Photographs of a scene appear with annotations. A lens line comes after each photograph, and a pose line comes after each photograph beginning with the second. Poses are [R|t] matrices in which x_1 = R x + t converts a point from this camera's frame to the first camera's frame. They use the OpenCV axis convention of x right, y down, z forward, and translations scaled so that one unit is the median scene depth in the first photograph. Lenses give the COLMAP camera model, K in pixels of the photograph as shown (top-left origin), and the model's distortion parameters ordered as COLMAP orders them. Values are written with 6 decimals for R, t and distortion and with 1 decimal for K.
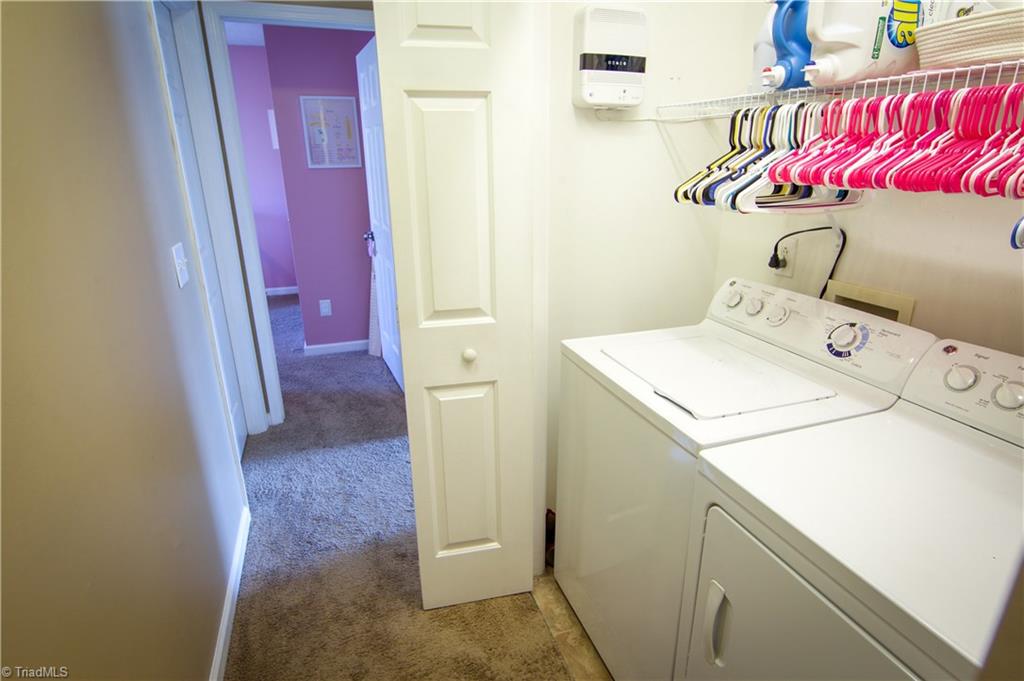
lens RADIAL K [[523.3, 0, 518.2], [0, 523.3, 346.1], [0, 0, 1]] dist [-0.009463, 0.000931]
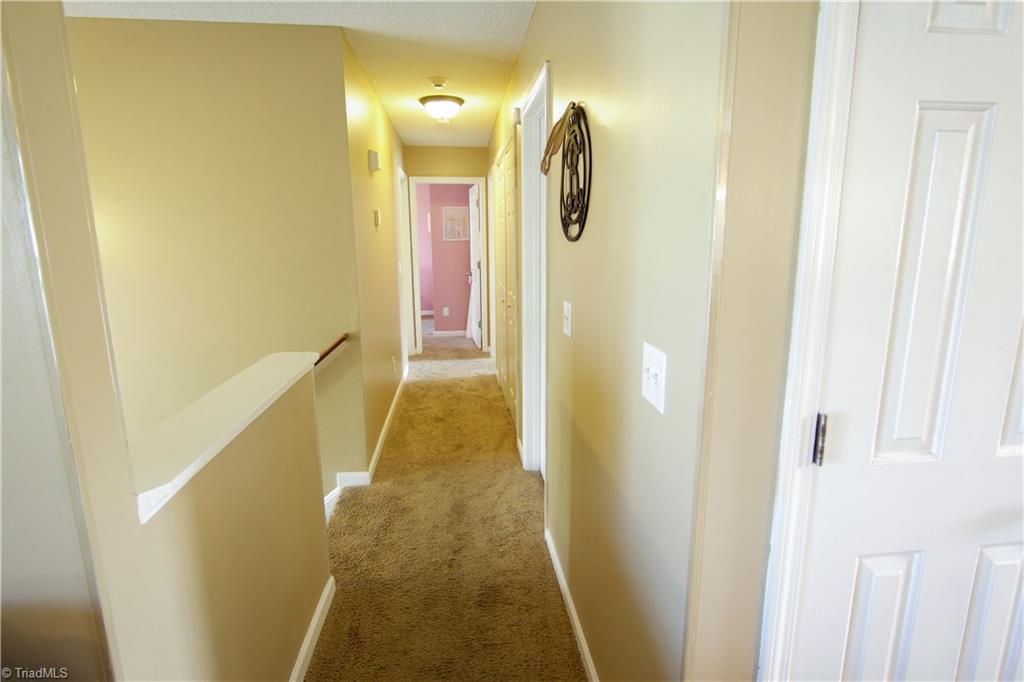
lens RADIAL K [[523.3, 0, 518.2], [0, 523.3, 346.6], [0, 0, 1]] dist [-0.009463, 0.000931]
pose [[0.973199, 0.040574, -0.226357, 0.370462], [-0.070257, 0.989709, -0.124659, 0.310428], [0.218969, 0.137221, 0.966035, -0.874893]]
